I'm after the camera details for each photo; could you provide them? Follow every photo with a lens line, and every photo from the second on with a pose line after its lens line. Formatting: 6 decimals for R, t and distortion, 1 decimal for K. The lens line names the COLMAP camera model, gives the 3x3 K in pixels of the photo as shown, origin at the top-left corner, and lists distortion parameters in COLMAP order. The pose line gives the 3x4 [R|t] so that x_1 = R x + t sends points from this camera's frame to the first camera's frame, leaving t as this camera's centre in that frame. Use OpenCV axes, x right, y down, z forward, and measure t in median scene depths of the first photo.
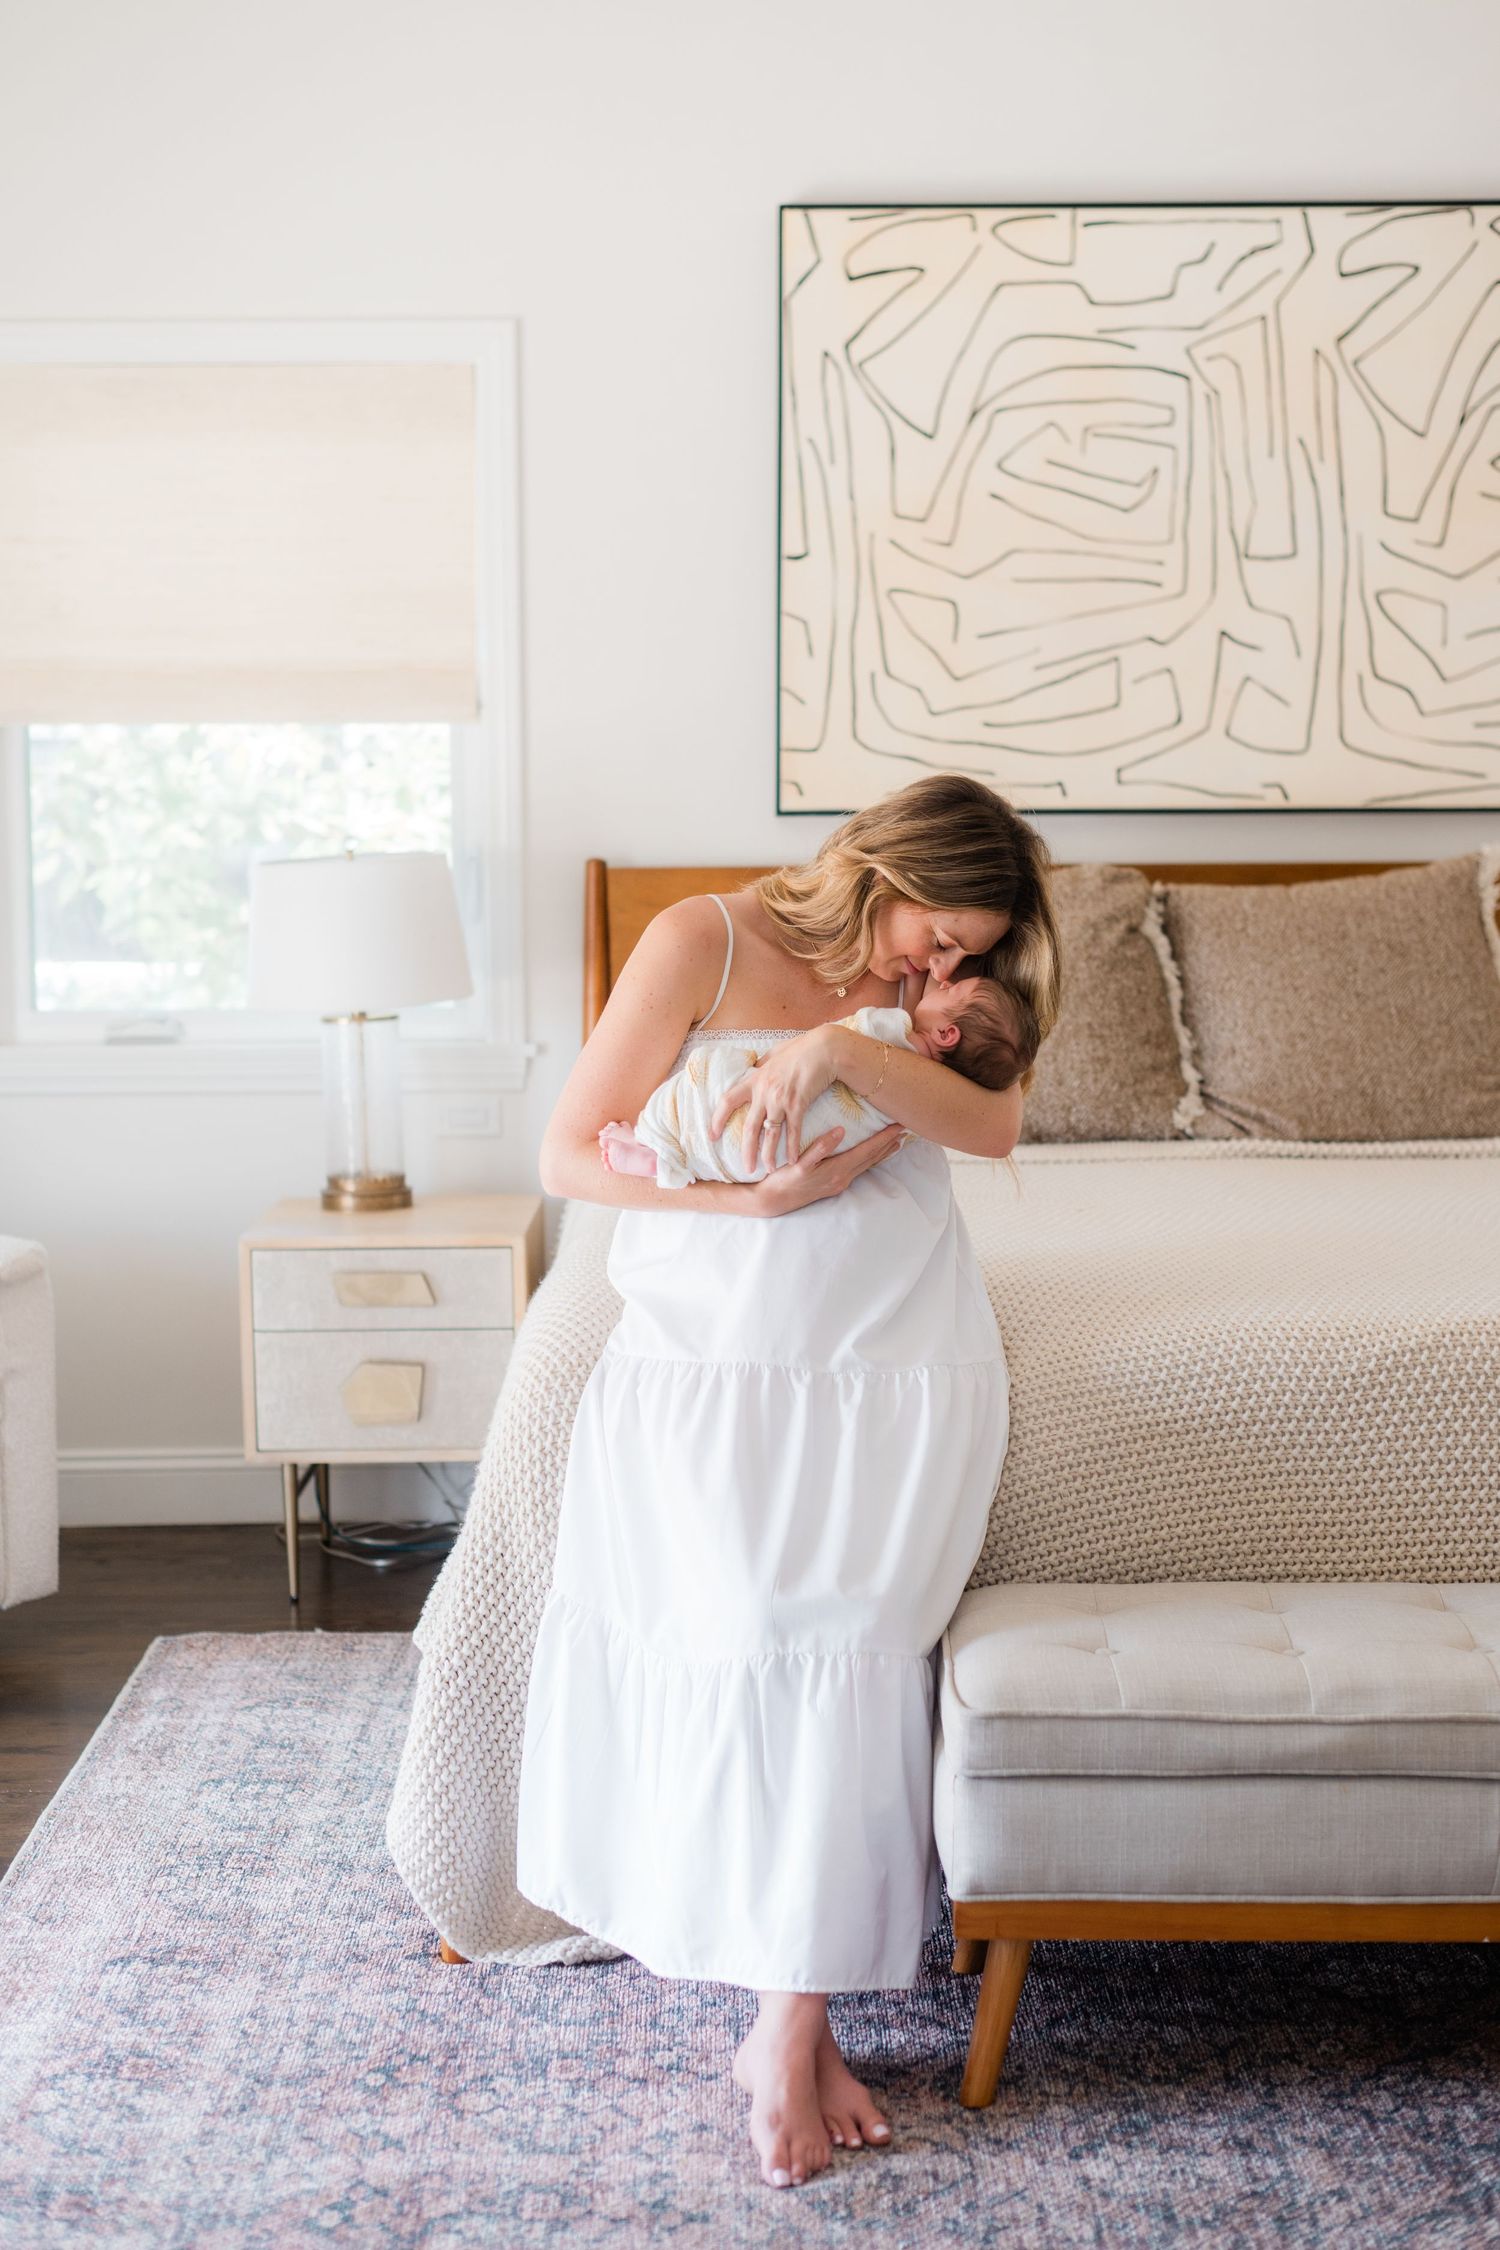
lens RADIAL K [[3120.6, 0, 774.3], [0, 3120.6, 1101.2], [0, 0, 1]] dist [0.007128, 0.023333]
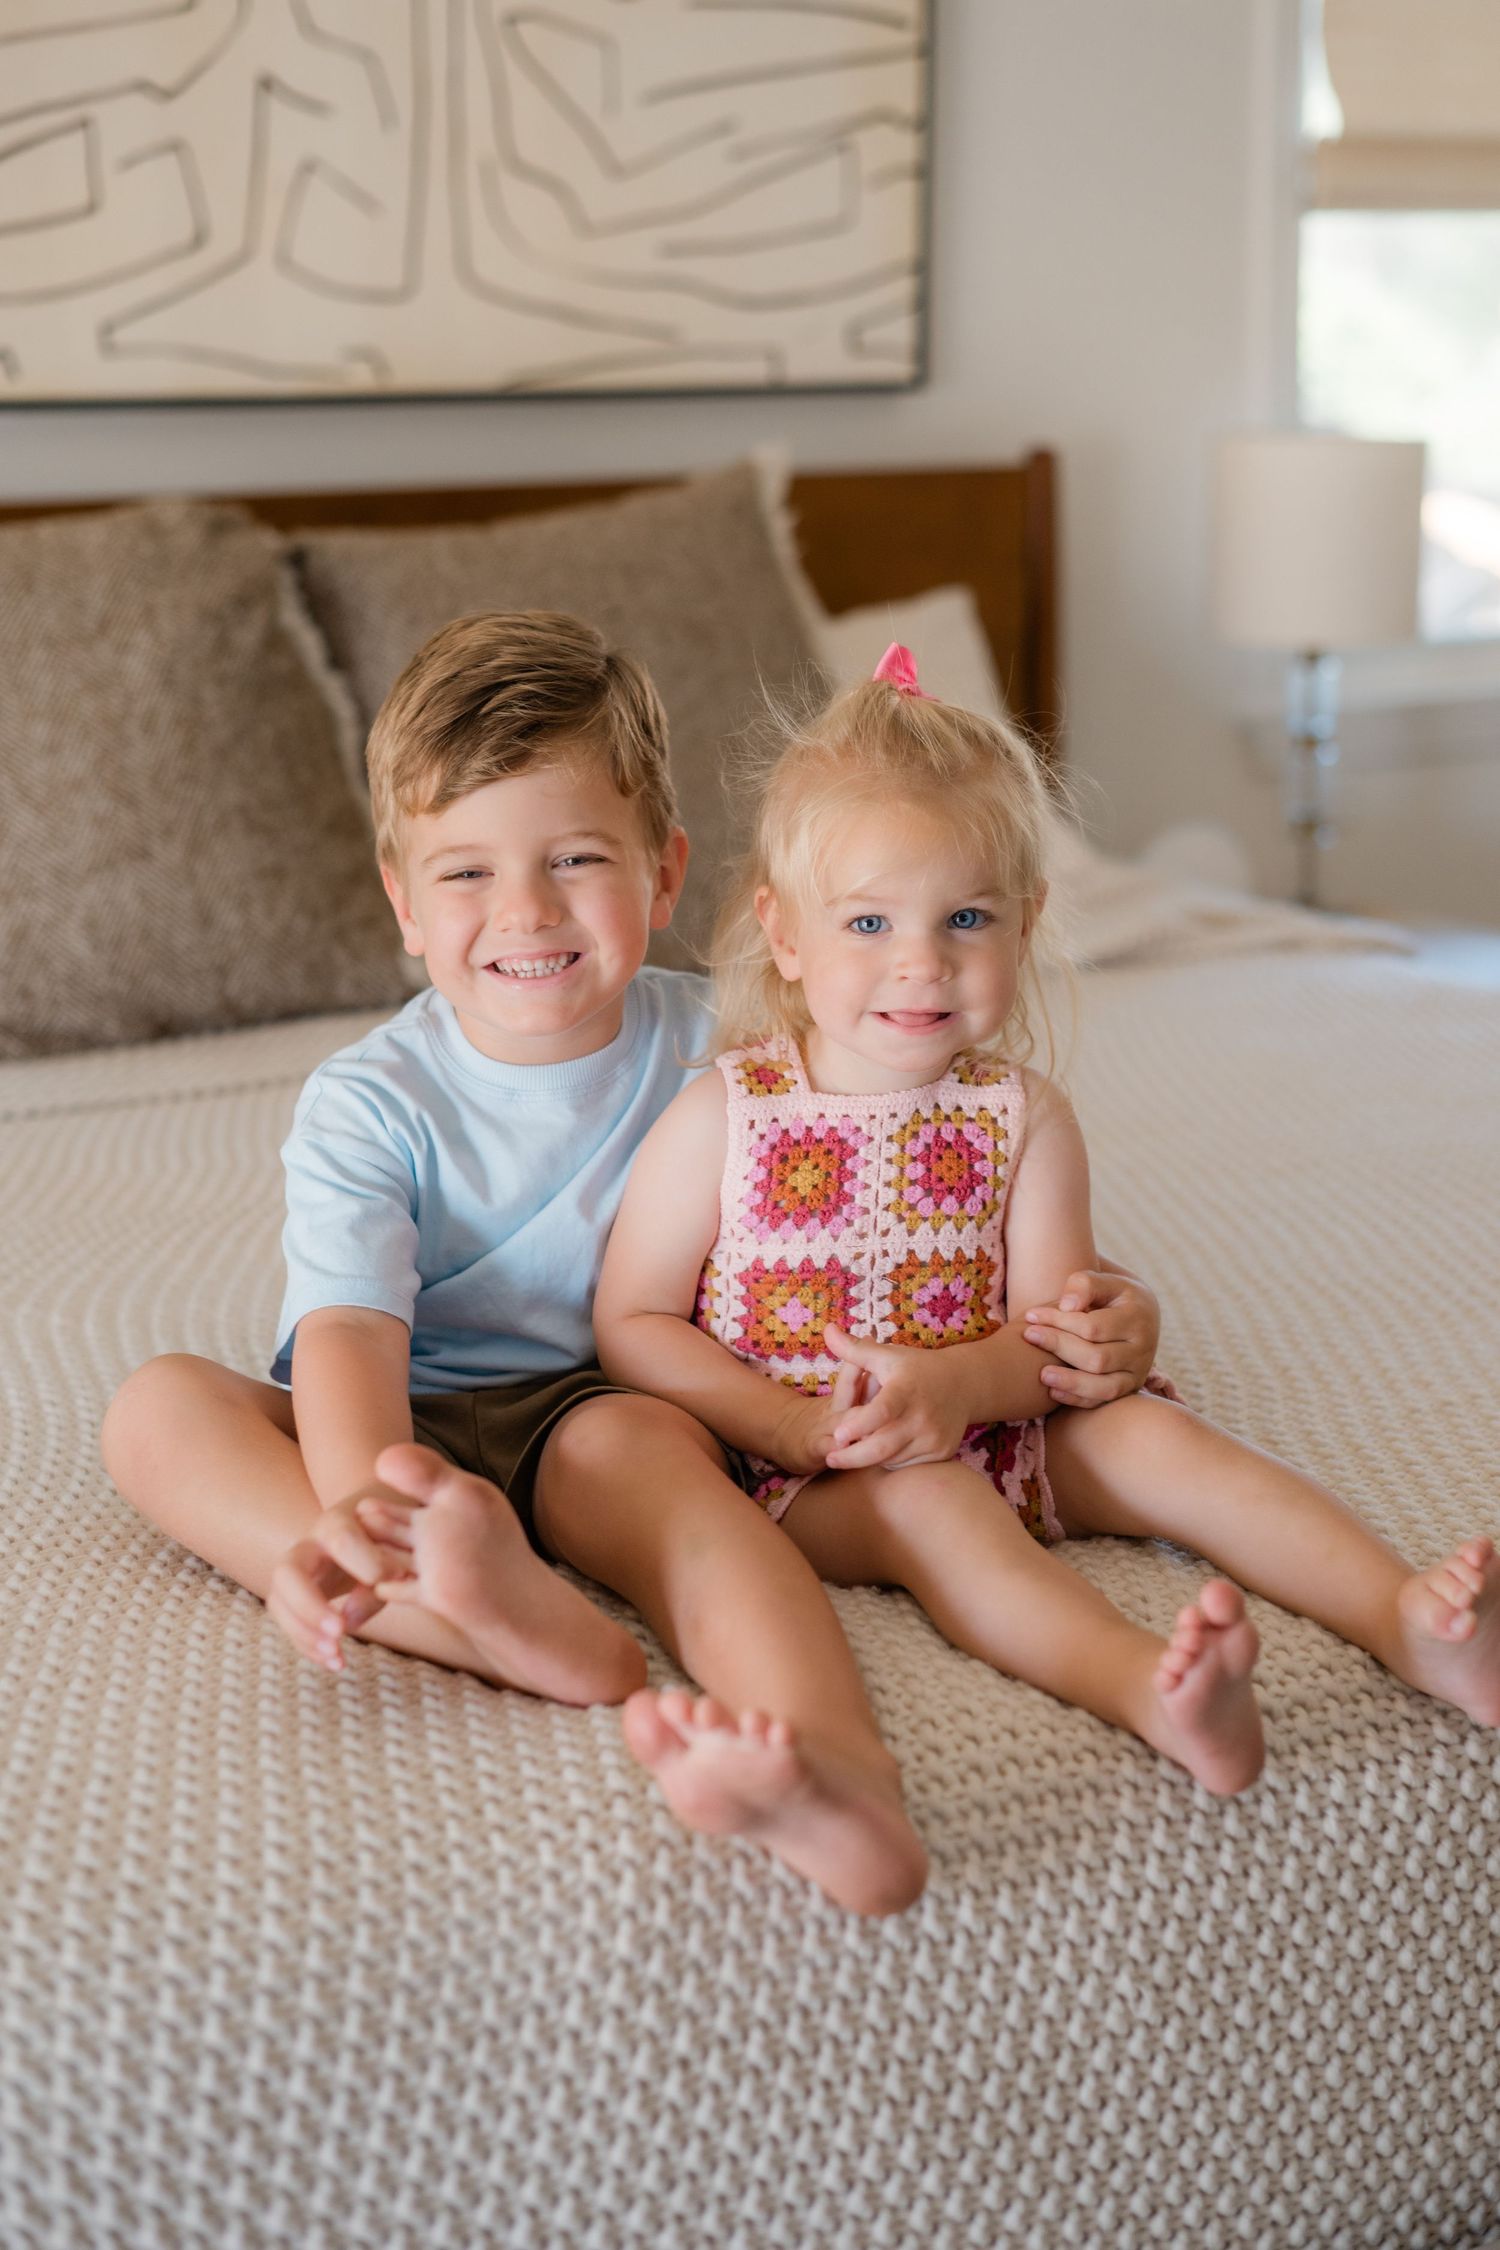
lens RADIAL K [[3120.6, 0, 774.3], [0, 3120.6, 1101.2], [0, 0, 1]] dist [0.007128, 0.023333]
pose [[0.858982, -0.128127, 0.495715, -0.087939], [0.068592, 0.988252, 0.136577, -0.040234], [-0.507390, -0.083315, 0.857679, 0.481660]]
